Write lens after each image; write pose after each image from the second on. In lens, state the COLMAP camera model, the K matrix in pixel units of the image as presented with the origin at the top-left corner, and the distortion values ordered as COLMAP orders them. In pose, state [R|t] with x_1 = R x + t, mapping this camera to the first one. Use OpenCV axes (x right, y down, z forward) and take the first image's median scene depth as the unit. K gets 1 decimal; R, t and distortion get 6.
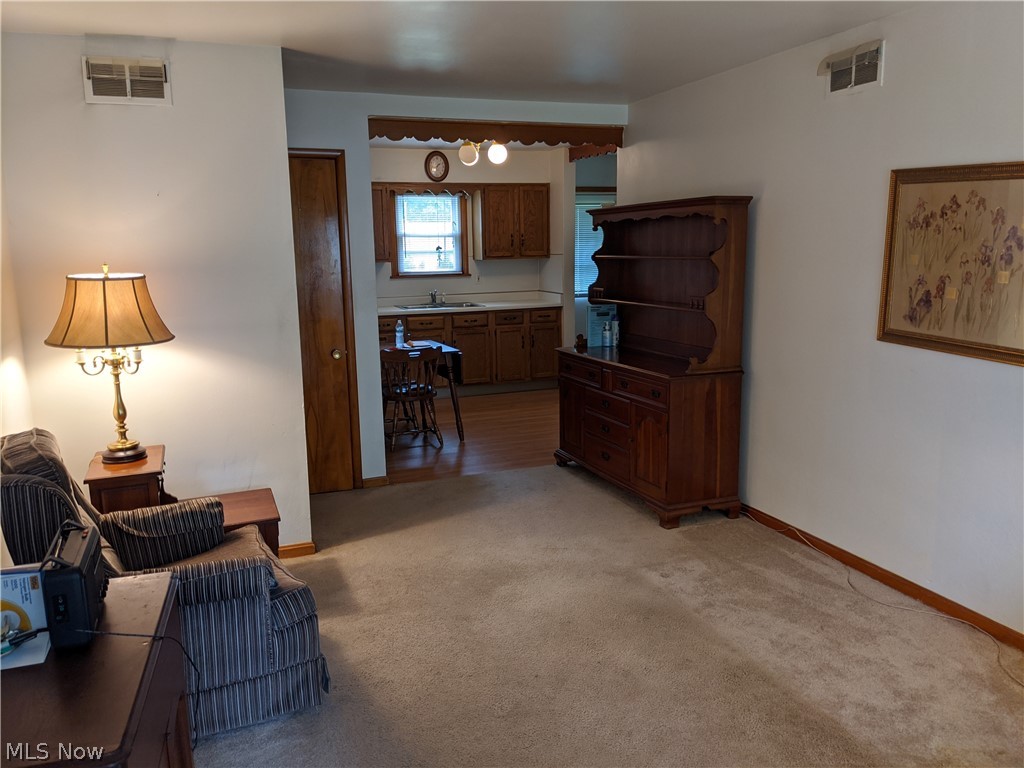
lens RADIAL K [[806.9, 0, 509.0], [0, 806.9, 389.0], [0, 0, 1]] dist [0.046534, -0.070944]
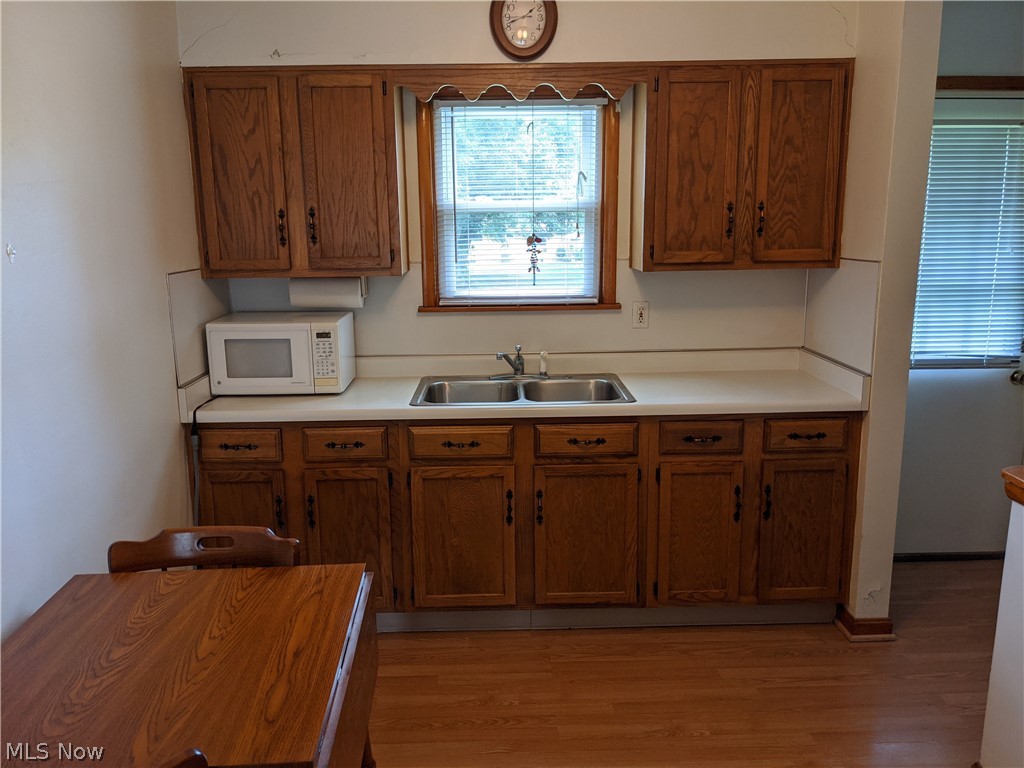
lens RADIAL K [[806.9, 0, 504.0], [0, 806.9, 382.9], [0, 0, 1]] dist [0.046534, -0.070944]
pose [[0.938741, 0.072073, -0.337002, 0.037060], [-0.064479, 0.997350, 0.033688, -0.116646], [0.338537, -0.009895, 0.940901, 0.622082]]
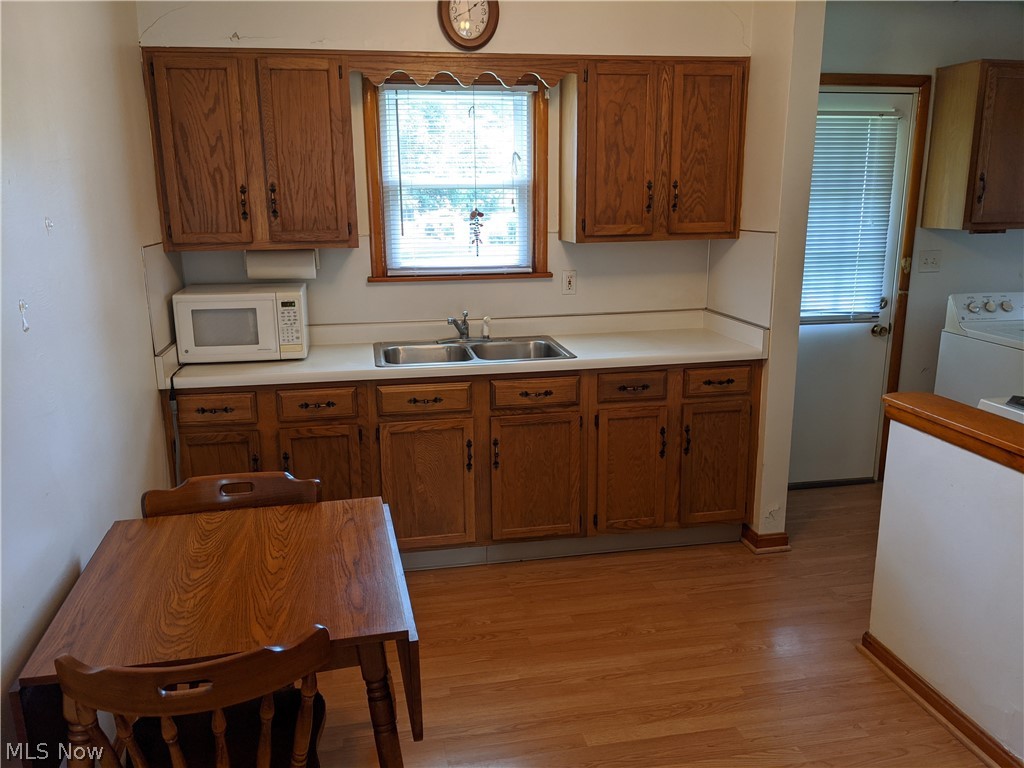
lens RADIAL K [[806.9, 0, 504.4], [0, 806.9, 387.2], [0, 0, 1]] dist [0.046534, -0.070944]
pose [[0.982588, 0.048996, -0.179218, 0.010007], [-0.039236, 0.997568, 0.057610, -0.107152], [0.181605, -0.049576, 0.982121, 0.571188]]
